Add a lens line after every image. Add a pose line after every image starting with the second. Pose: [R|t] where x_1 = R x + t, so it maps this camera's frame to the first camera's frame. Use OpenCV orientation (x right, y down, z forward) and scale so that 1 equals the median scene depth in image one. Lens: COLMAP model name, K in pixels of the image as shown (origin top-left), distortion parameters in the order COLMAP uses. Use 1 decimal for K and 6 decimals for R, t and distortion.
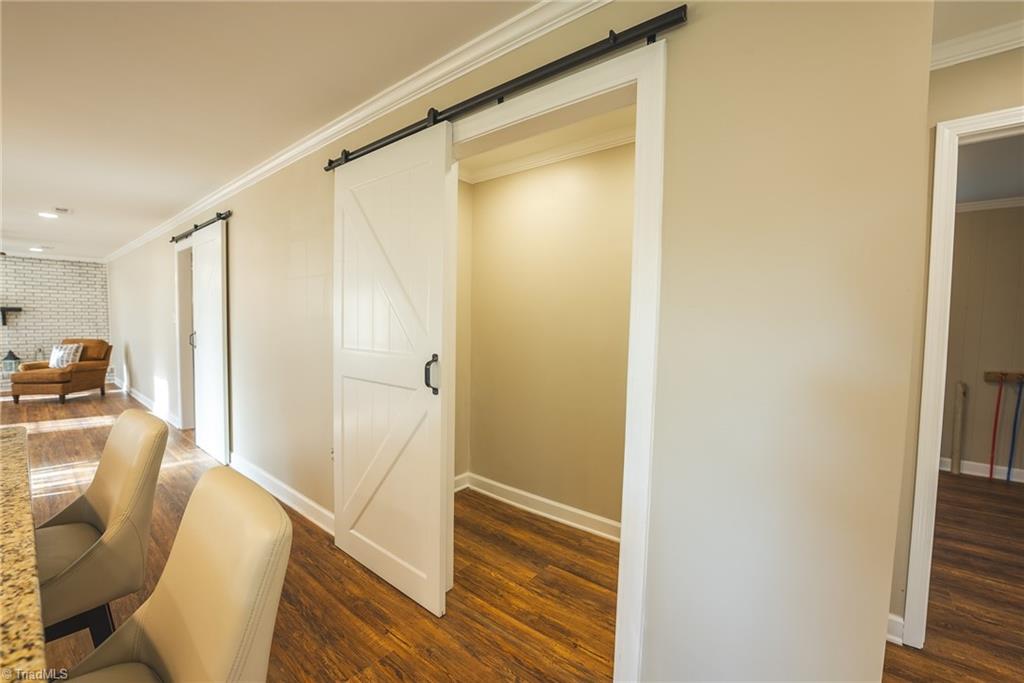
lens RADIAL K [[419.6, 0, 512.5], [0, 419.6, 342.8], [0, 0, 1]] dist [-0.029927, 0.002216]
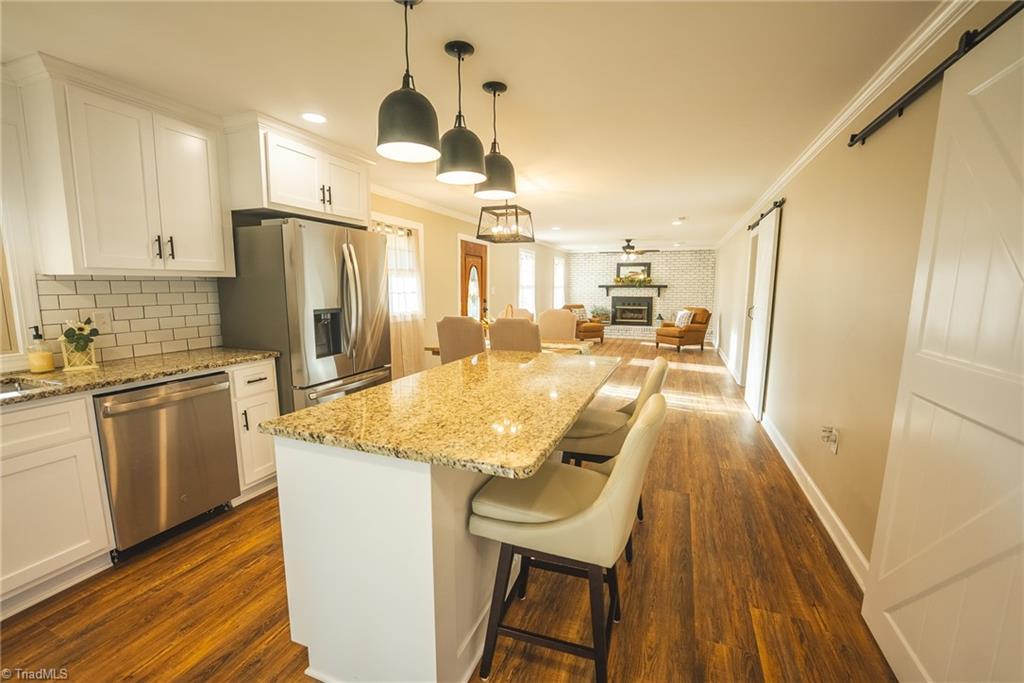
lens RADIAL K [[419.6, 0, 516.7], [0, 419.6, 345.3], [0, 0, 1]] dist [-0.029927, 0.002216]
pose [[0.307207, 0.119503, -0.944110, 0.146090], [-0.048900, 0.992756, 0.109749, -0.011417], [0.950386, 0.012451, 0.310825, -0.016478]]
